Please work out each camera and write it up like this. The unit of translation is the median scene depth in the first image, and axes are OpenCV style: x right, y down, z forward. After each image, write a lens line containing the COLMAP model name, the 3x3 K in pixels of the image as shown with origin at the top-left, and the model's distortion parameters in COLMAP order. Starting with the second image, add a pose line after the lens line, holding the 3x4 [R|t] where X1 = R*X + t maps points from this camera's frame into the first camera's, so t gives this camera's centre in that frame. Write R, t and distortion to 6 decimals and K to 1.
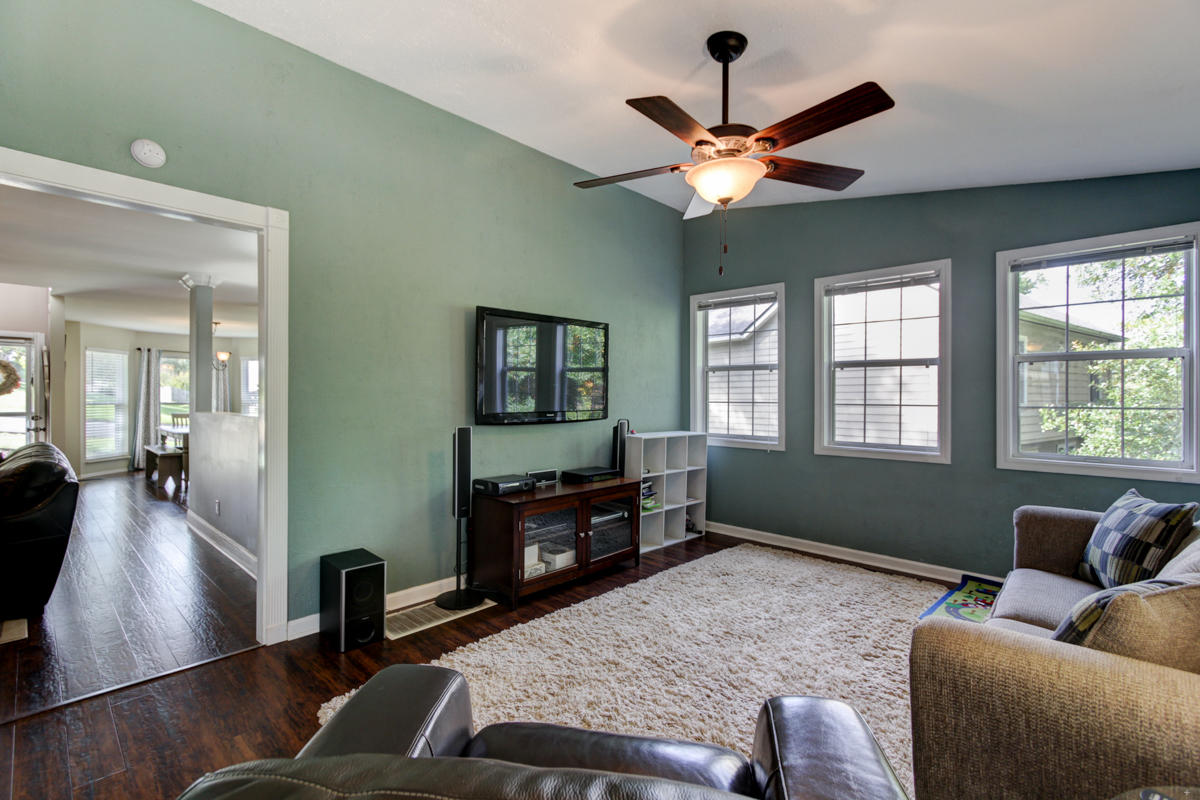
lens RADIAL K [[548.4, 0, 591.4], [0, 548.4, 398.3], [0, 0, 1]] dist [-0.001967, 0.000064]
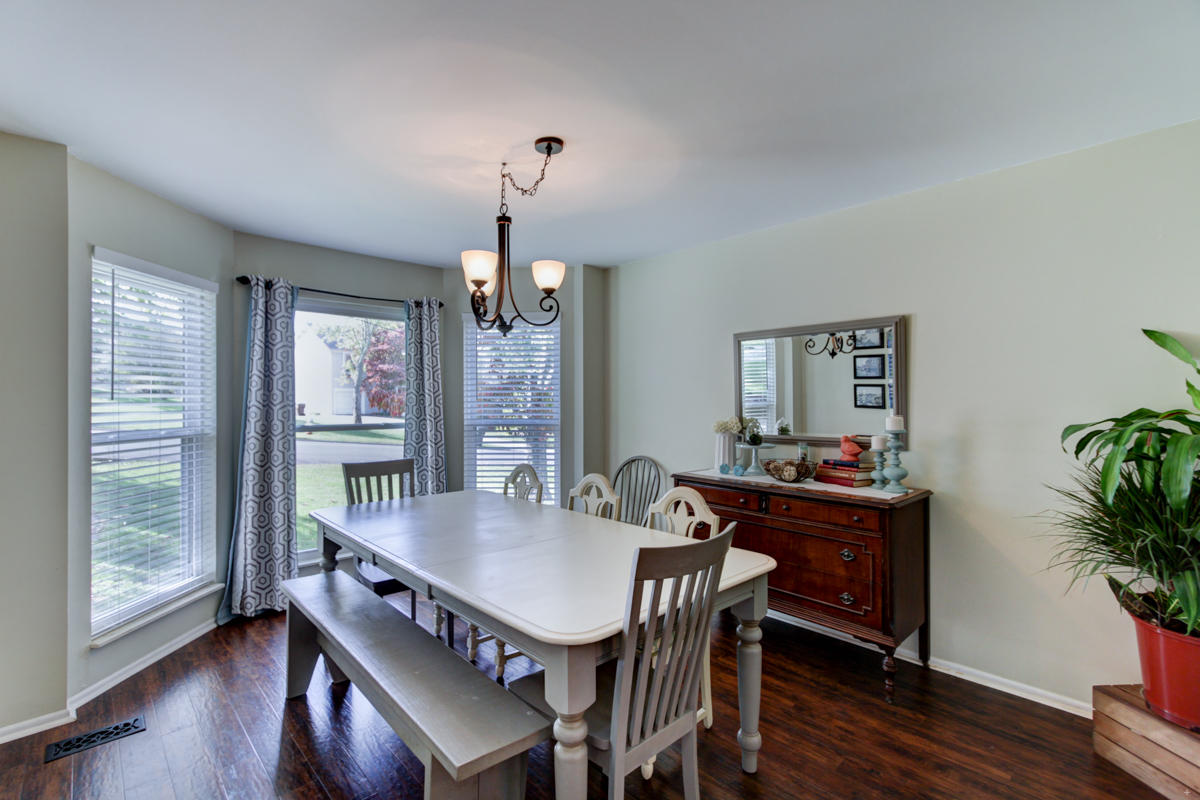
lens RADIAL K [[548.4, 0, 591.4], [0, 548.4, 398.3], [0, 0, 1]] dist [-0.001967, 0.000064]
pose [[0.998075, -0.008618, -0.061424, -0.585505], [0.007964, 0.999909, -0.010882, -0.007259], [0.061512, 0.010371, 0.998052, 0.665982]]
